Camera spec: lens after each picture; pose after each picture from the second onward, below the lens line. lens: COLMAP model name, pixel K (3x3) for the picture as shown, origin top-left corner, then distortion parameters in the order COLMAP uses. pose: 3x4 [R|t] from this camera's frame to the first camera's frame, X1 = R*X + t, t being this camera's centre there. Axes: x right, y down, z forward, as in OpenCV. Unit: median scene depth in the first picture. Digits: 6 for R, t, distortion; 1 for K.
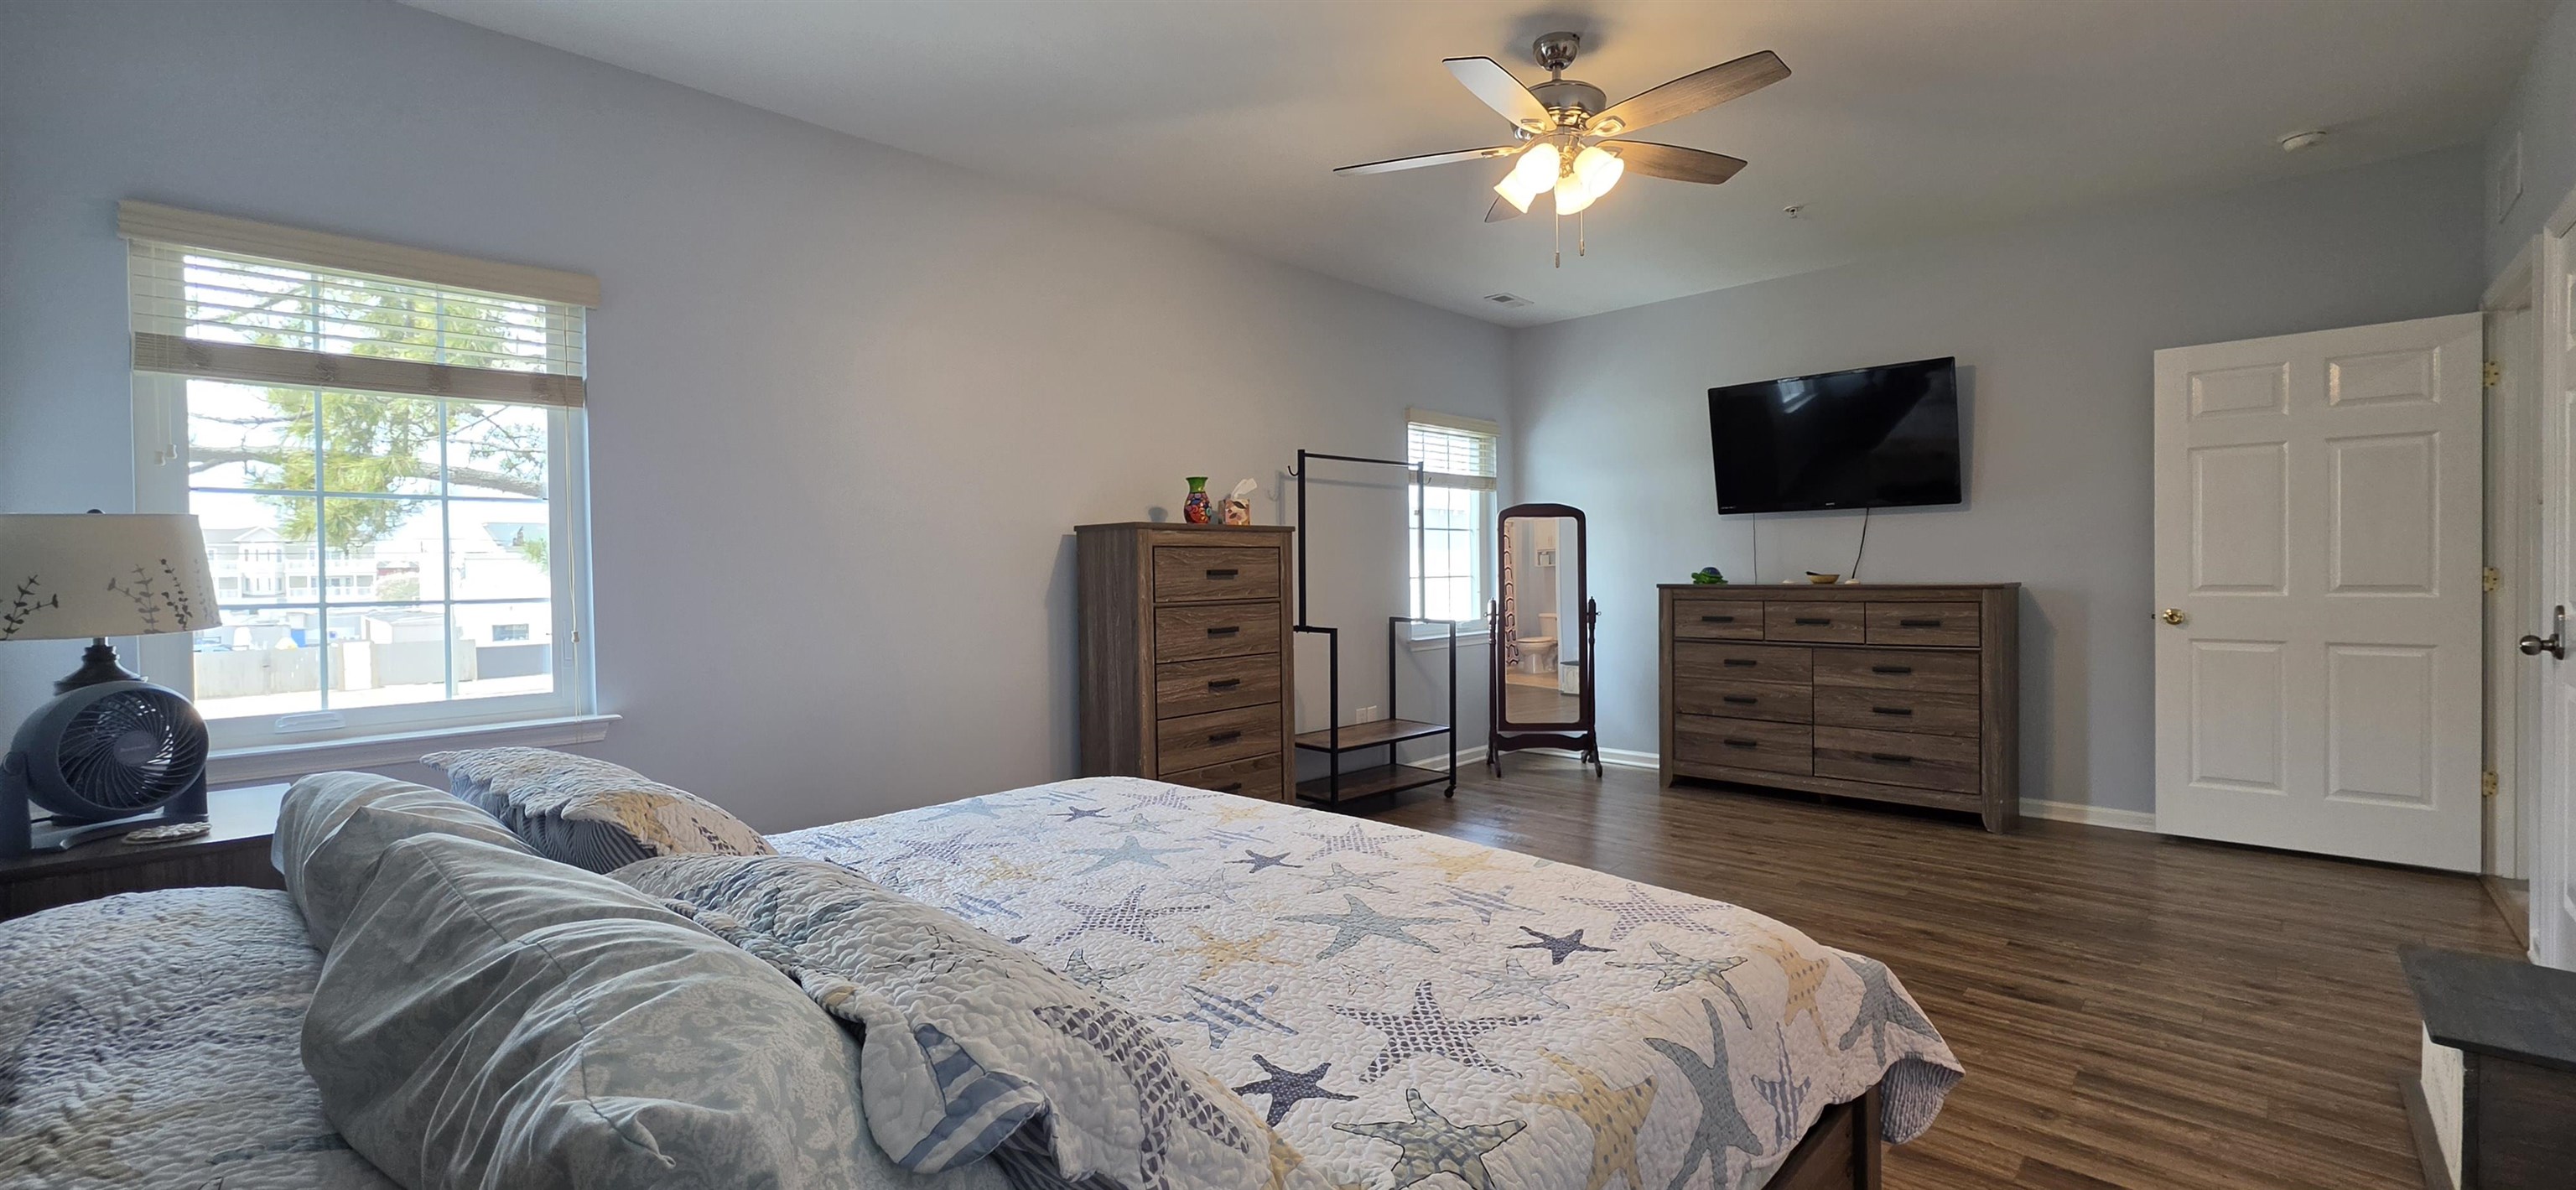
lens RADIAL K [[1035.3, 0, 1125.6], [0, 1035.3, 596.4], [0, 0, 1]] dist [-0.002385, 0.000441]
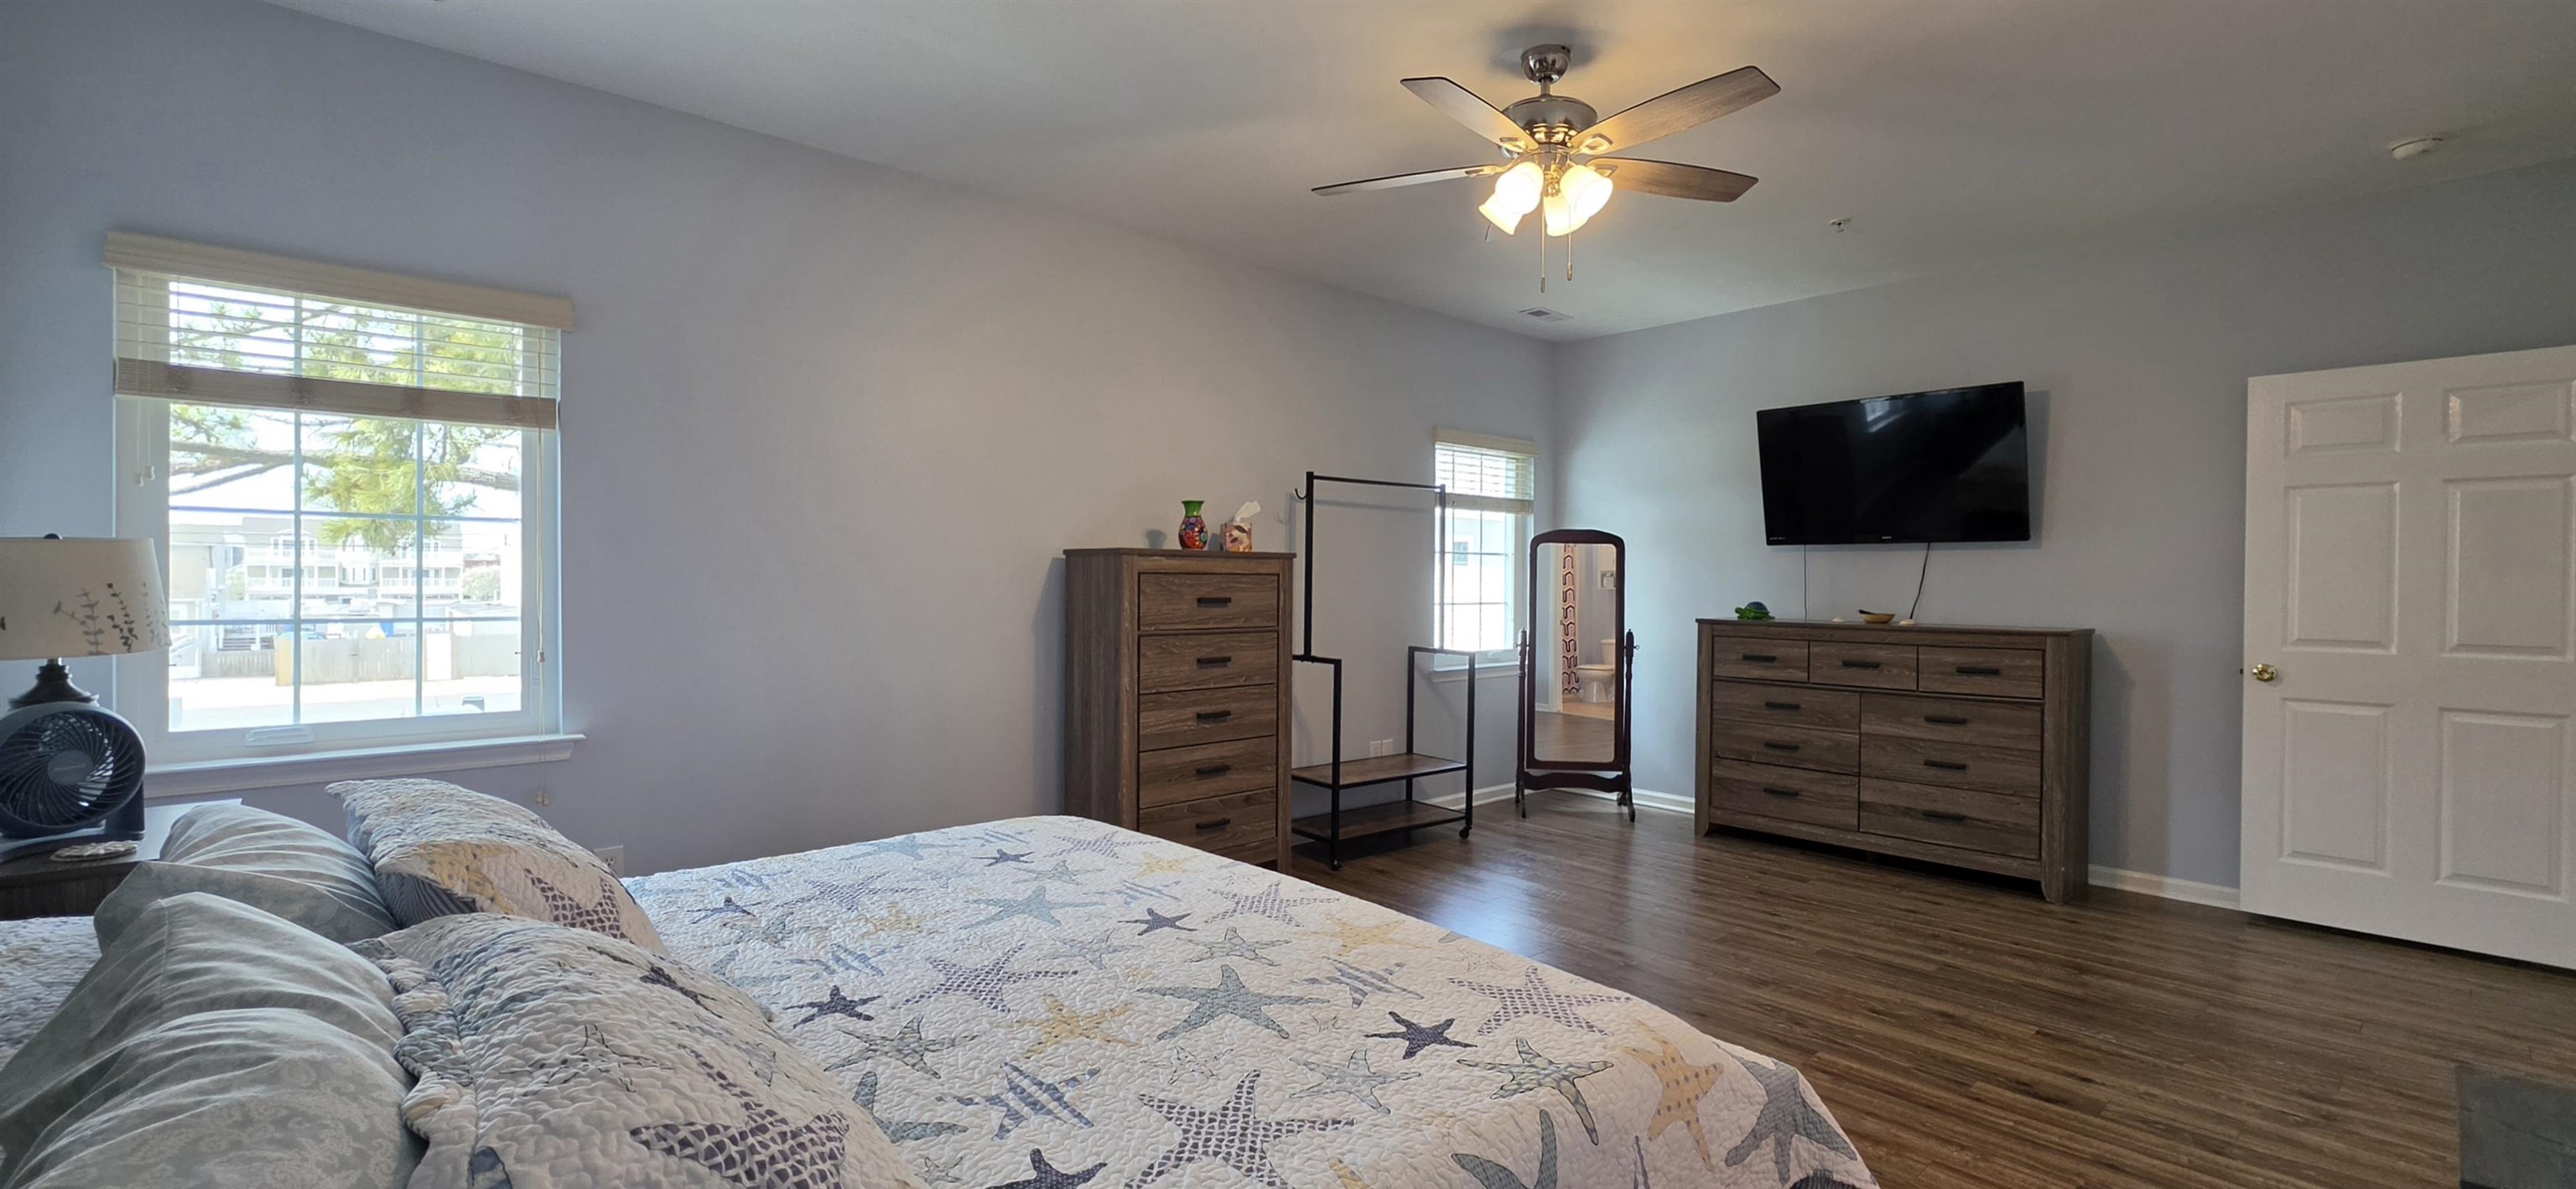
lens RADIAL K [[1035.2, 0, 1268.7], [0, 1035.2, 574.7], [0, 0, 1]] dist [-0.002385, 0.000441]
pose [[0.997167, 0.020865, -0.072268, 0.221014], [-0.020981, 0.999780, -0.000852, -0.049698], [0.072234, 0.002366, 0.997385, 0.036848]]
